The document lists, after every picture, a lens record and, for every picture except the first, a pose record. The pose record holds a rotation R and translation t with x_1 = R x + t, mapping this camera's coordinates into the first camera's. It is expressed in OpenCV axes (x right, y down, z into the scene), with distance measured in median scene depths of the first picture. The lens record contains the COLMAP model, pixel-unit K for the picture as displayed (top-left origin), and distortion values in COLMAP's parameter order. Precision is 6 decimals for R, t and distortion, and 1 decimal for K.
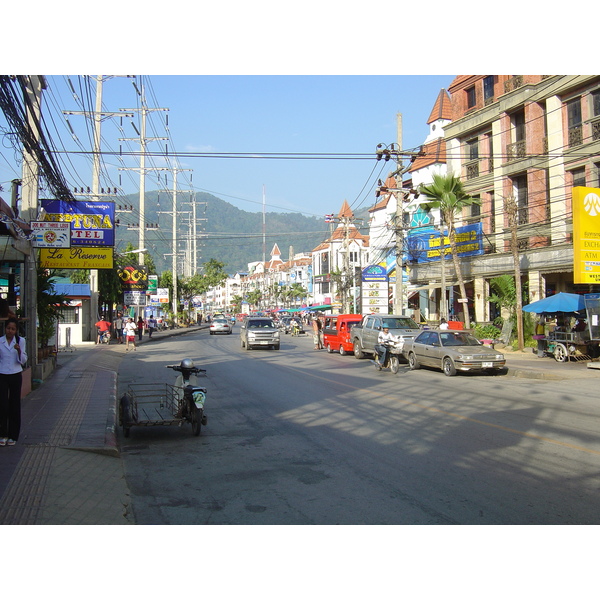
lens RADIAL K [[665.7, 0, 300.0], [0, 665.7, 300.0], [0, 0, 1]] dist [-0.147471, 0.004569]
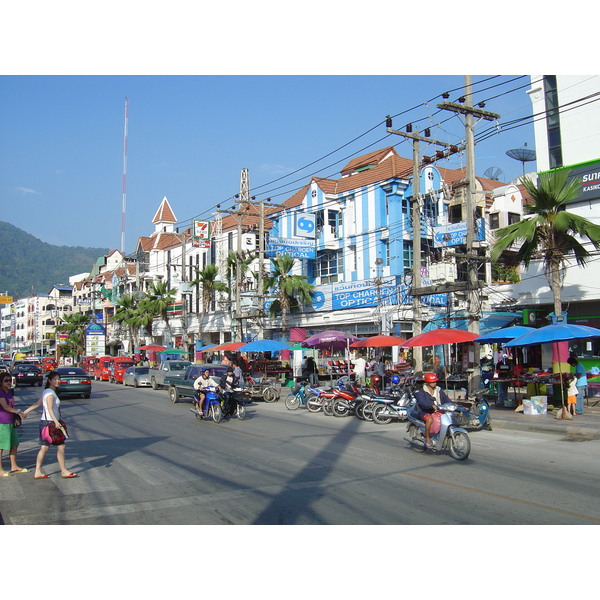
lens RADIAL K [[665.7, 0, 300.0], [0, 665.7, 300.0], [0, 0, 1]] dist [-0.147471, 0.004569]
pose [[0.957870, 0.017719, 0.286654, -0.087619], [0.000824, 0.997921, -0.064440, 0.013675], [-0.287200, 0.061962, 0.955865, 0.652925]]
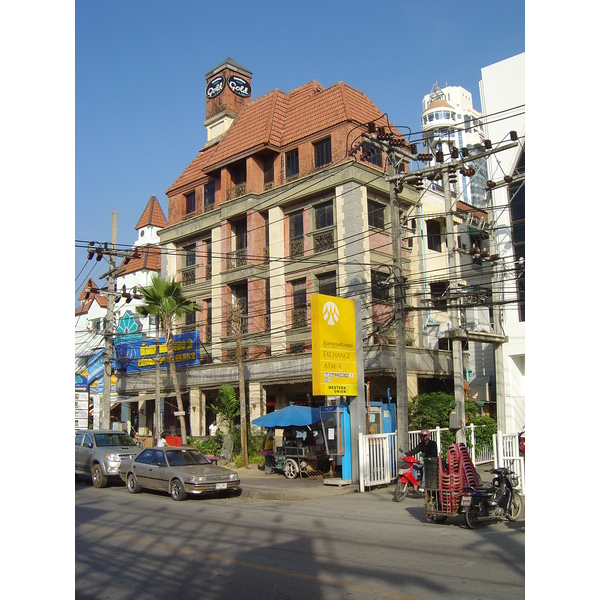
lens RADIAL K [[665.7, 0, 300.0], [0, 665.7, 300.0], [0, 0, 1]] dist [-0.147471, 0.004569]
pose [[0.896320, 0.065887, 0.438486, -0.017810], [0.008549, 0.986147, -0.165654, -0.001449], [-0.443326, 0.152227, 0.883339, 0.082783]]
